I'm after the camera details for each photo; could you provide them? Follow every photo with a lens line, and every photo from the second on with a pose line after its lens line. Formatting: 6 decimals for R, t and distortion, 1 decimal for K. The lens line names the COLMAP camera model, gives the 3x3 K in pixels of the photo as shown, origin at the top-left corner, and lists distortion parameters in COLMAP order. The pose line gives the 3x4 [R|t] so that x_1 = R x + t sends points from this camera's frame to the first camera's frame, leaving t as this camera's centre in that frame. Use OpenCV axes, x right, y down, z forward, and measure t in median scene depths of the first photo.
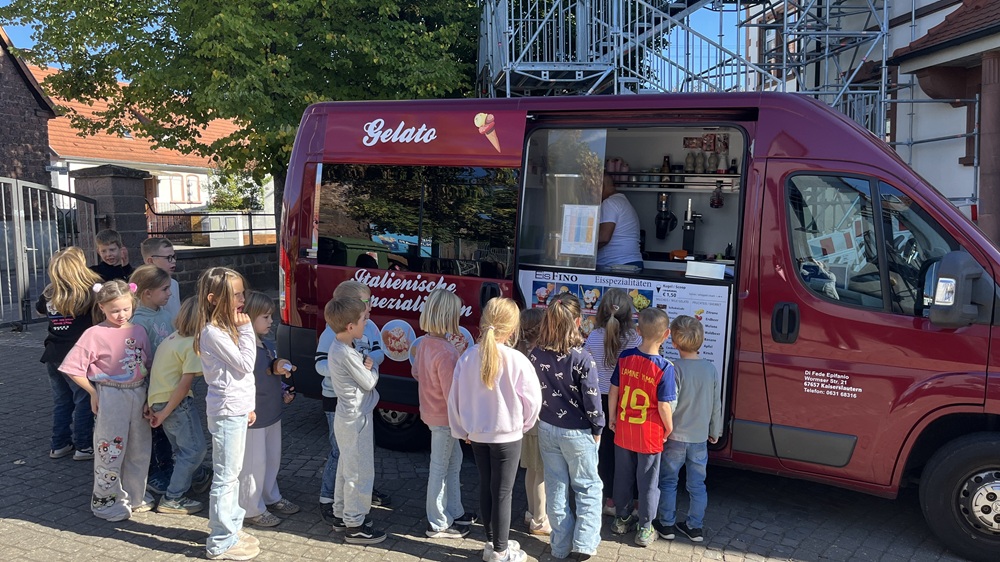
lens RADIAL K [[751.3, 0, 492.9], [0, 751.3, 283.3], [0, 0, 1]] dist [0.043500, -0.061976]
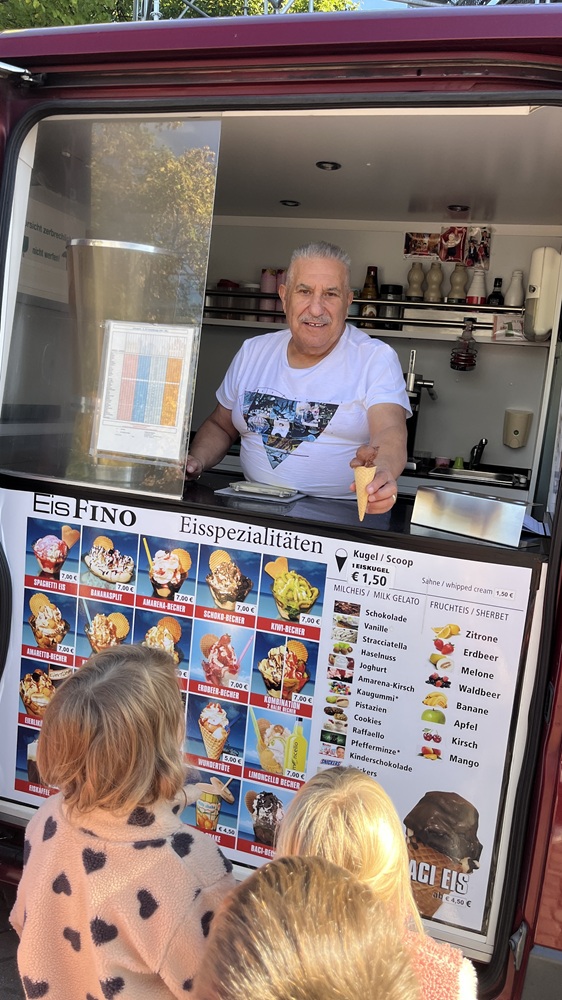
lens RADIAL K [[751.3, 0, 285.0], [0, 751.3, 502.7], [0, 0, 1]] dist [0.043500, -0.061976]
pose [[0.990826, 0.034985, 0.130535, 0.136175], [-0.041643, 0.997948, 0.048629, -0.036080], [-0.128566, -0.053619, 0.990250, 0.607258]]
